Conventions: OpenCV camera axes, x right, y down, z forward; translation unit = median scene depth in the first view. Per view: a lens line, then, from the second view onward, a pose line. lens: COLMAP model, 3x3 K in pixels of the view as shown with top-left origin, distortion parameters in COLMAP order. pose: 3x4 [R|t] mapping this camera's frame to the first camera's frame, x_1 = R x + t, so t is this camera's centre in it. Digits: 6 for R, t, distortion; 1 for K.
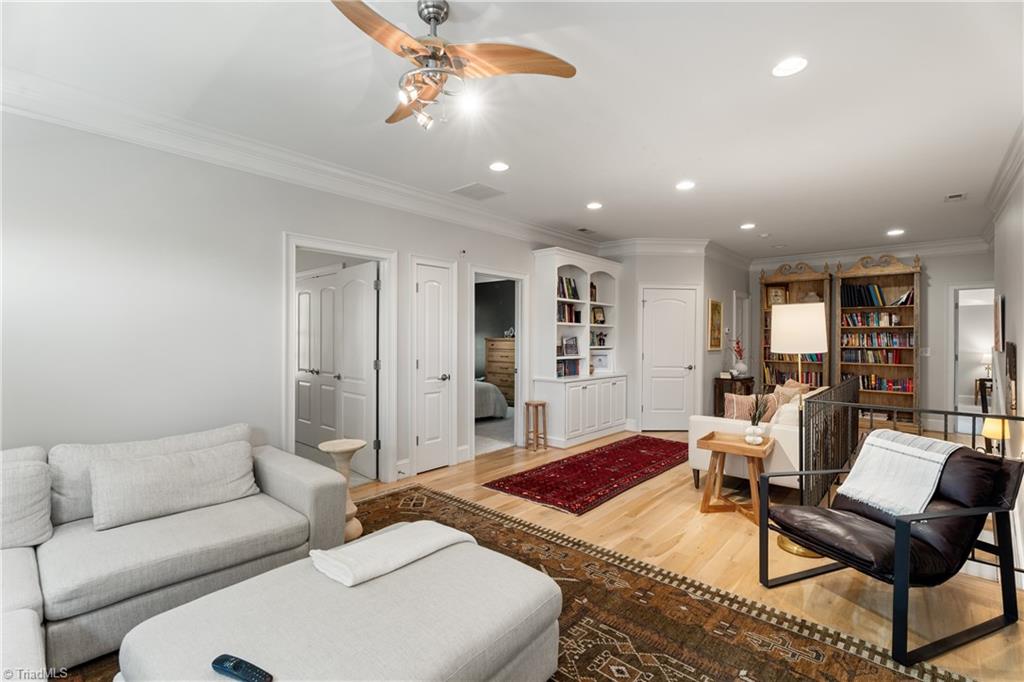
lens RADIAL K [[457.9, 0, 506.8], [0, 457.9, 344.3], [0, 0, 1]] dist [0.000033, -0.000010]
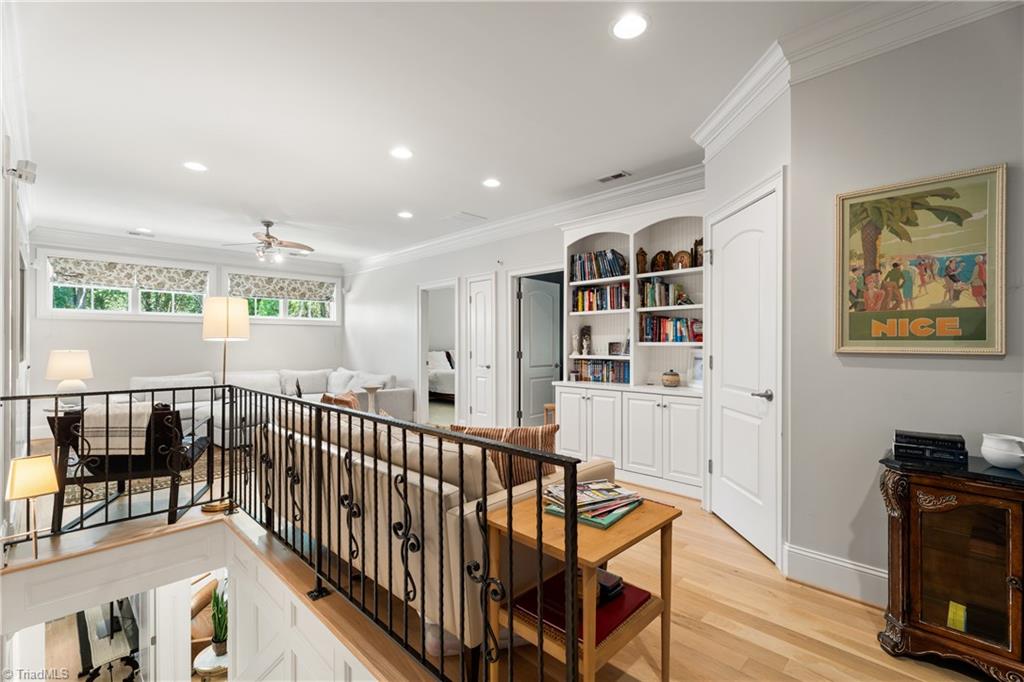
lens RADIAL K [[457.9, 0, 506.8], [0, 457.9, 344.3], [0, 0, 1]] dist [0.000033, -0.000010]
pose [[-0.044714, -0.000791, -0.999000, 0.908119], [-0.002147, 0.999997, -0.000695, 0.009481], [0.998998, 0.002114, -0.044715, 0.894650]]
